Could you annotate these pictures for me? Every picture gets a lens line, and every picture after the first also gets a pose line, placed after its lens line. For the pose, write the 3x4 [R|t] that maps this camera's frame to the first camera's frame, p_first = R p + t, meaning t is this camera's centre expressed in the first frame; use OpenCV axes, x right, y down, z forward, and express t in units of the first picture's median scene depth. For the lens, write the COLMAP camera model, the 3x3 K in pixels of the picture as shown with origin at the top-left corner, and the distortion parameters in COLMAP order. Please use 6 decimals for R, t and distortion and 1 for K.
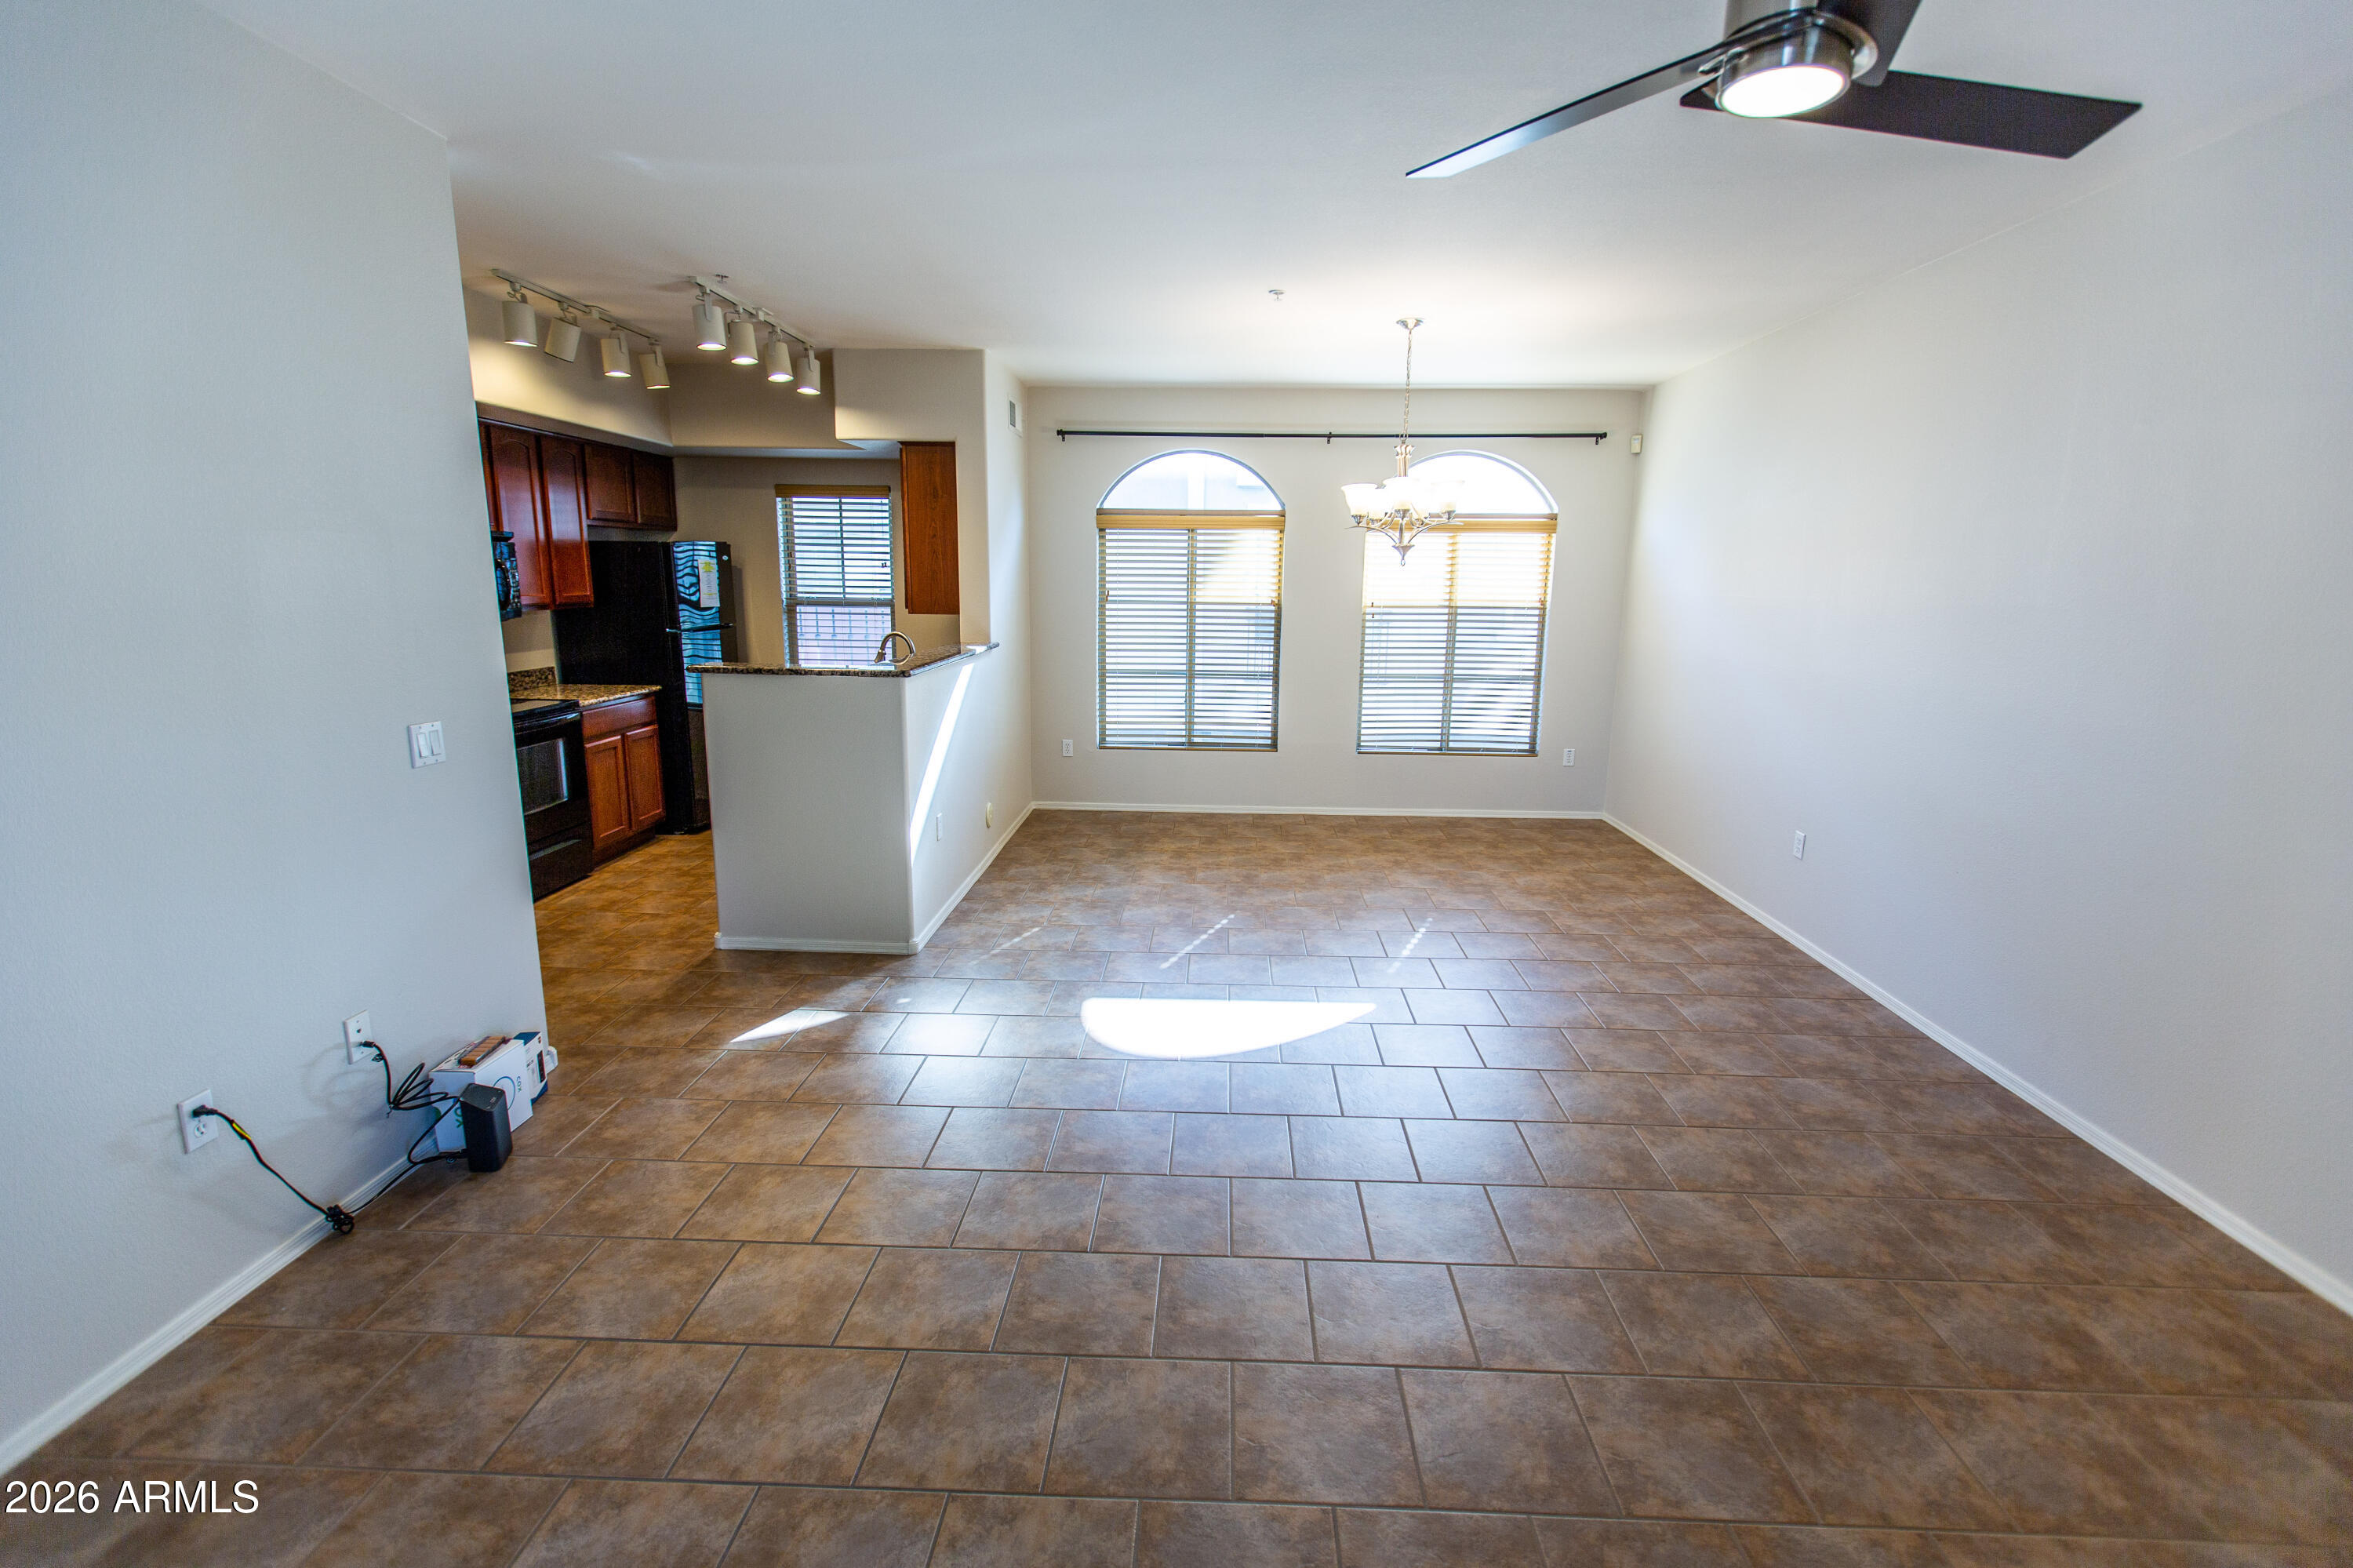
lens RADIAL K [[1060.2, 0, 1182.6], [0, 1060.2, 778.5], [0, 0, 1]] dist [0.005202, 0.000013]
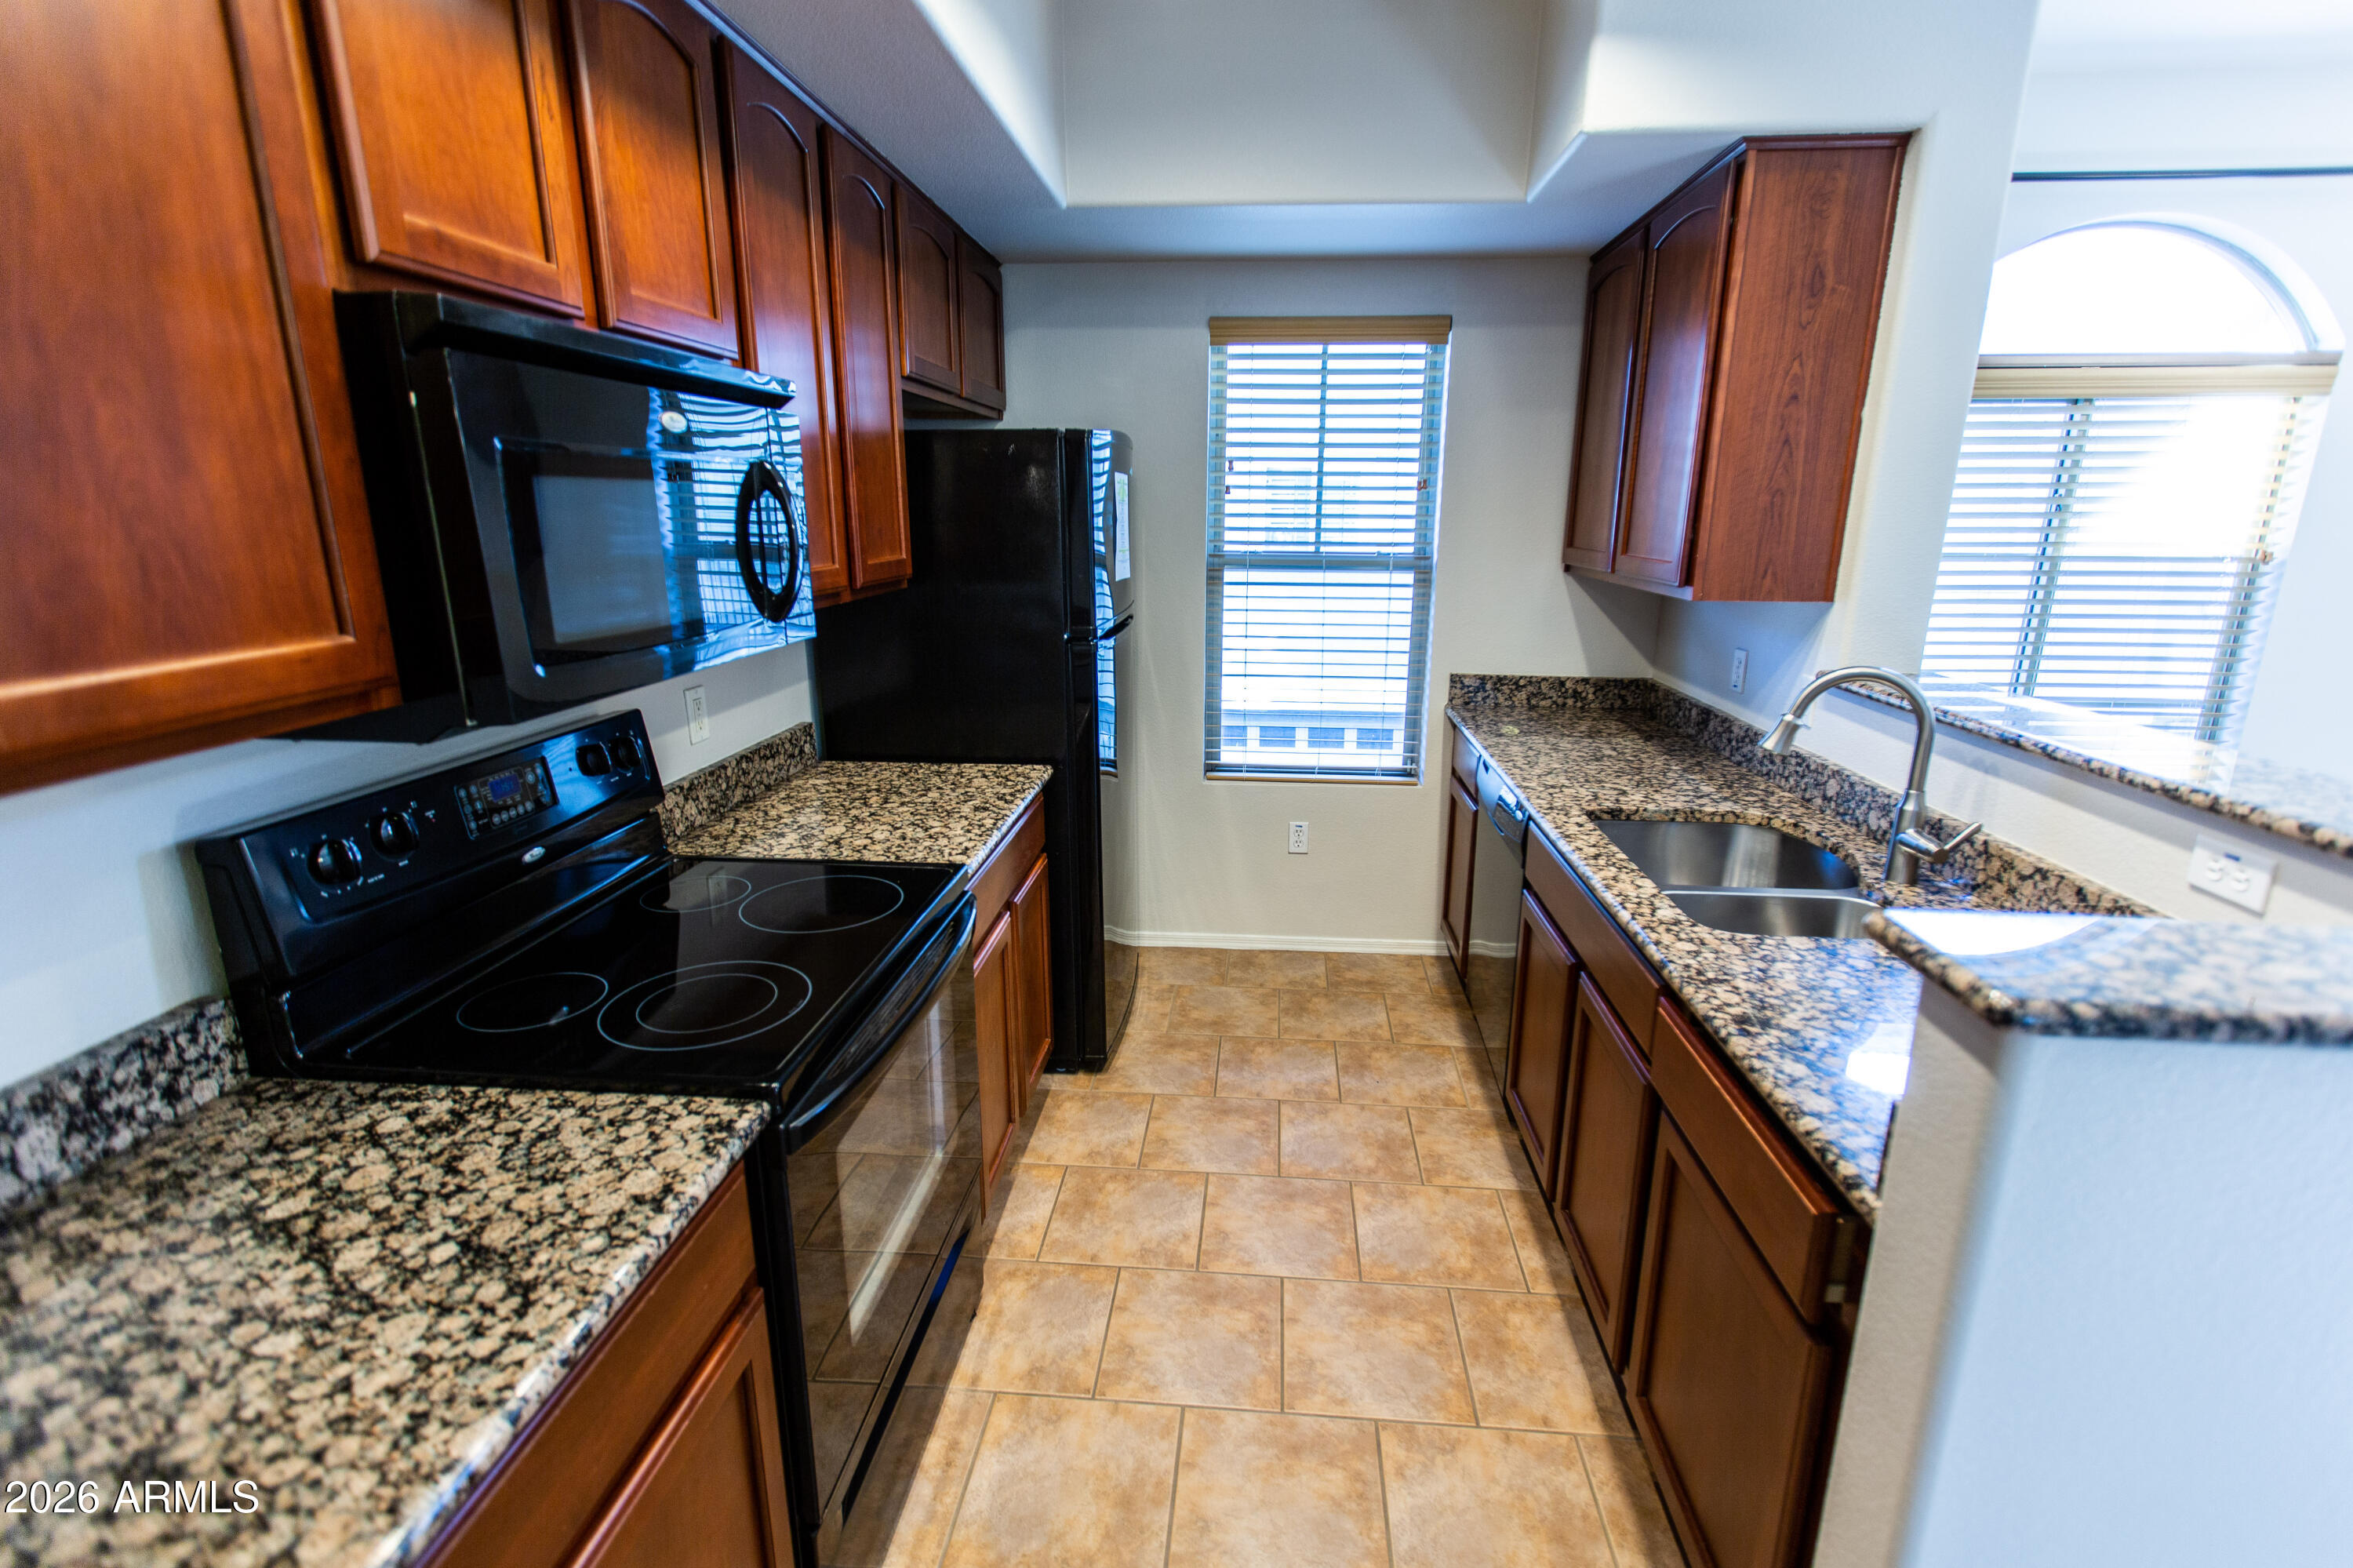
lens RADIAL K [[1055.8, 0, 1191.0], [0, 1055.8, 779.1], [0, 0, 1]] dist [0.007103, -0.000931]
pose [[0.999130, 0.001039, -0.041692, -0.470625], [0.001501, 0.998146, 0.060849, -0.122438], [0.041678, -0.060859, 0.997276, 0.640705]]
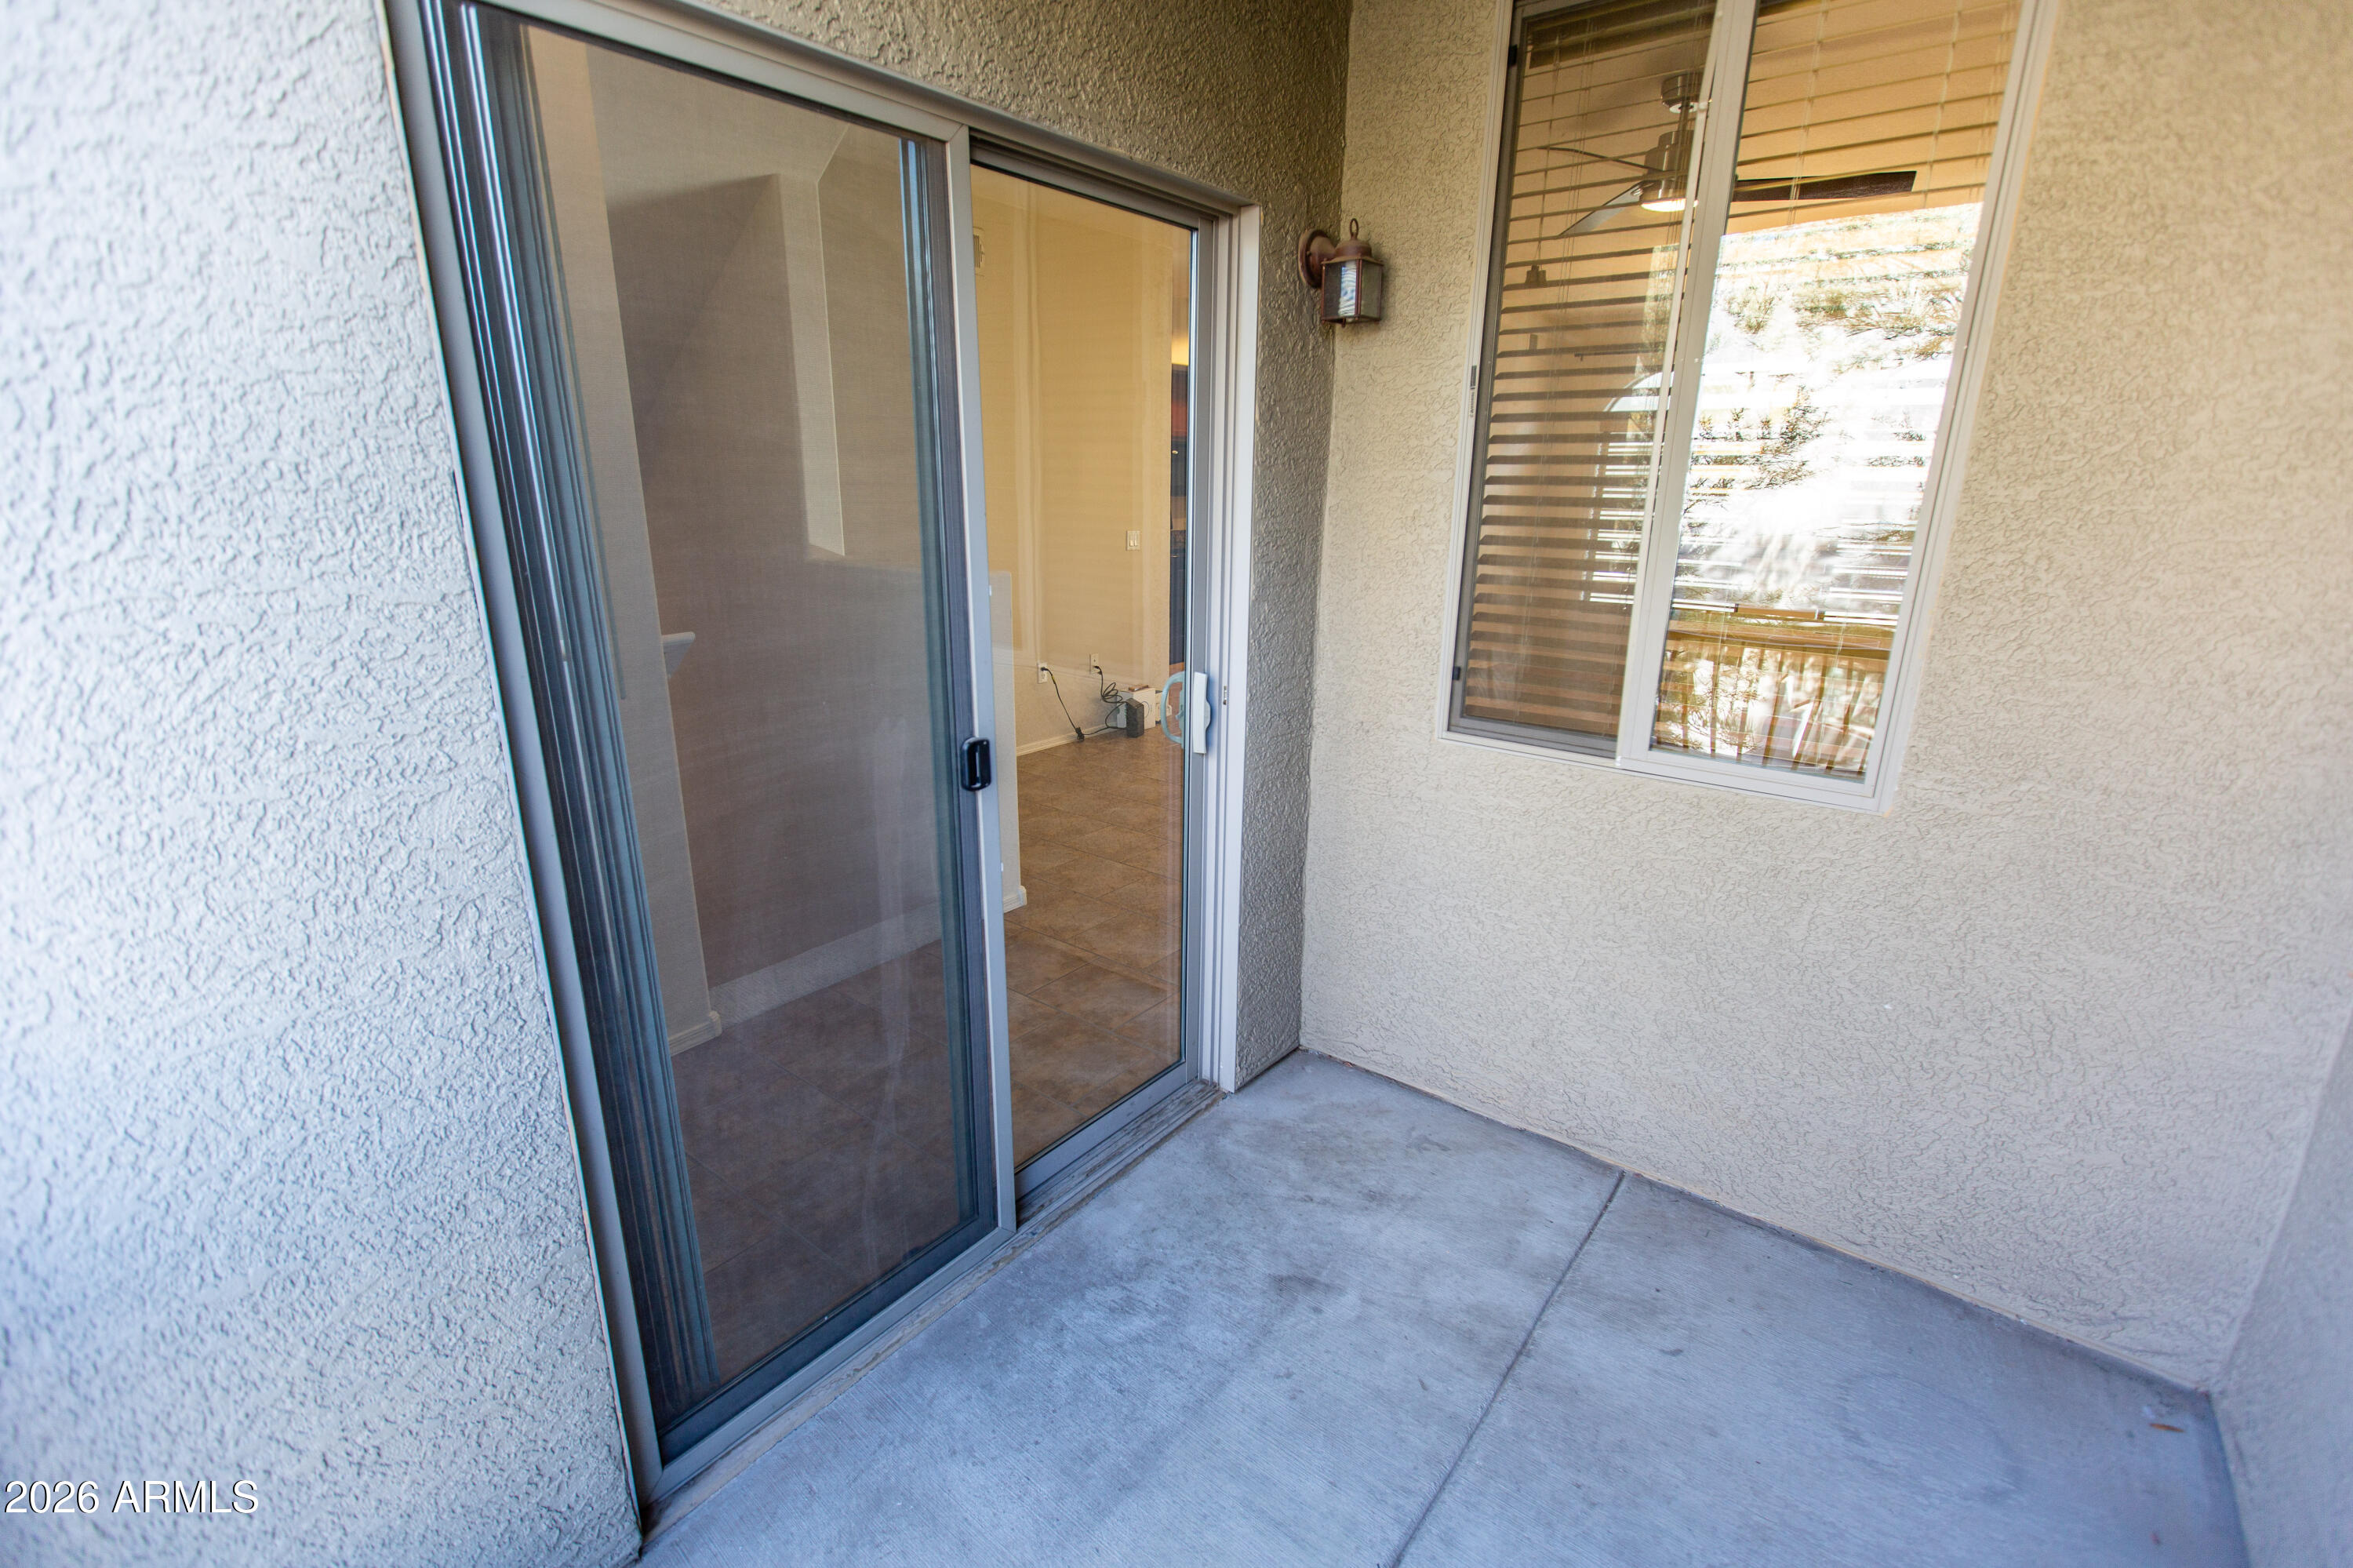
lens RADIAL K [[1055.8, 0, 1191.0], [0, 1055.8, 779.1], [0, 0, 1]] dist [0.007103, -0.000931]
pose [[0.820798, 0.159999, -0.548353, 0.357383], [-0.110384, 0.986304, 0.122558, 0.090466], [0.560452, -0.040066, 0.827217, -0.406658]]
